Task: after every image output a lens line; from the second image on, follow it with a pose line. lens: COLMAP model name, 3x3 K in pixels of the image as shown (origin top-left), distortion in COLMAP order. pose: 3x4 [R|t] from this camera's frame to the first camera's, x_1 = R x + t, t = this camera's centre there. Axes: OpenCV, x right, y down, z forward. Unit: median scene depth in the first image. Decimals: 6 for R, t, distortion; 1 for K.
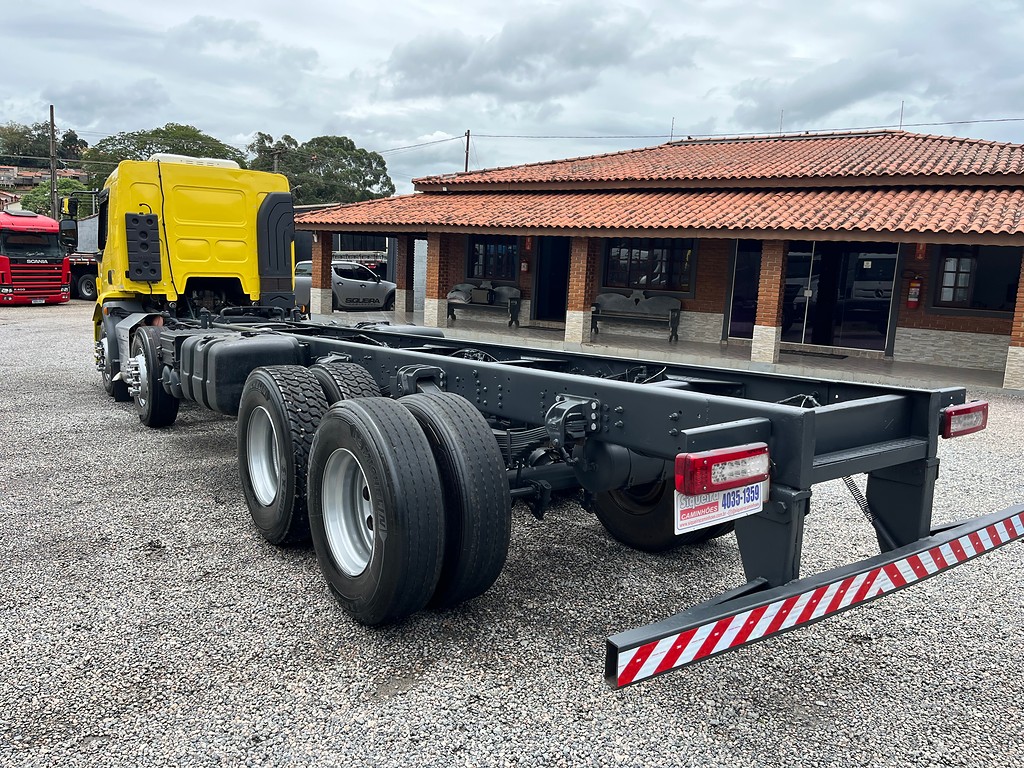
lens RADIAL K [[840.9, 0, 512.0], [0, 840.9, 384.0], [0, 0, 1]] dist [0.126004, -0.190836]
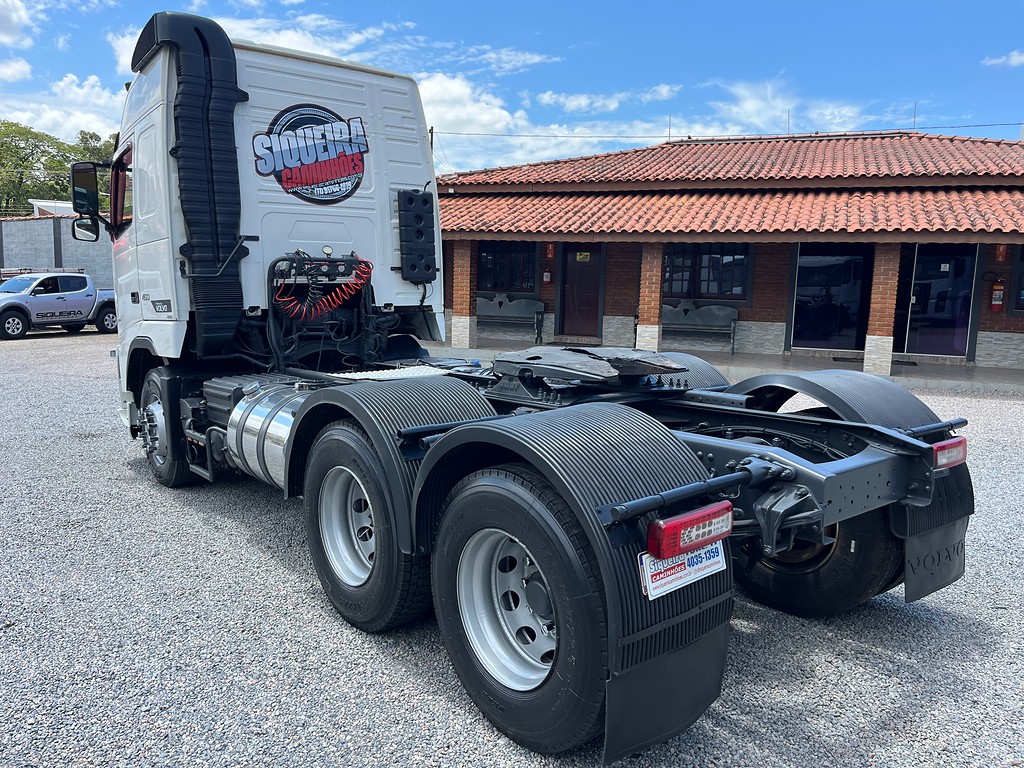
lens RADIAL K [[840.9, 0, 512.0], [0, 840.9, 384.0], [0, 0, 1]] dist [0.126004, -0.190836]
pose [[0.979130, -0.048305, 0.197412, -0.229883], [0.049063, 0.998795, 0.001048, -0.030025], [-0.197225, 0.008660, 0.980320, 0.136209]]
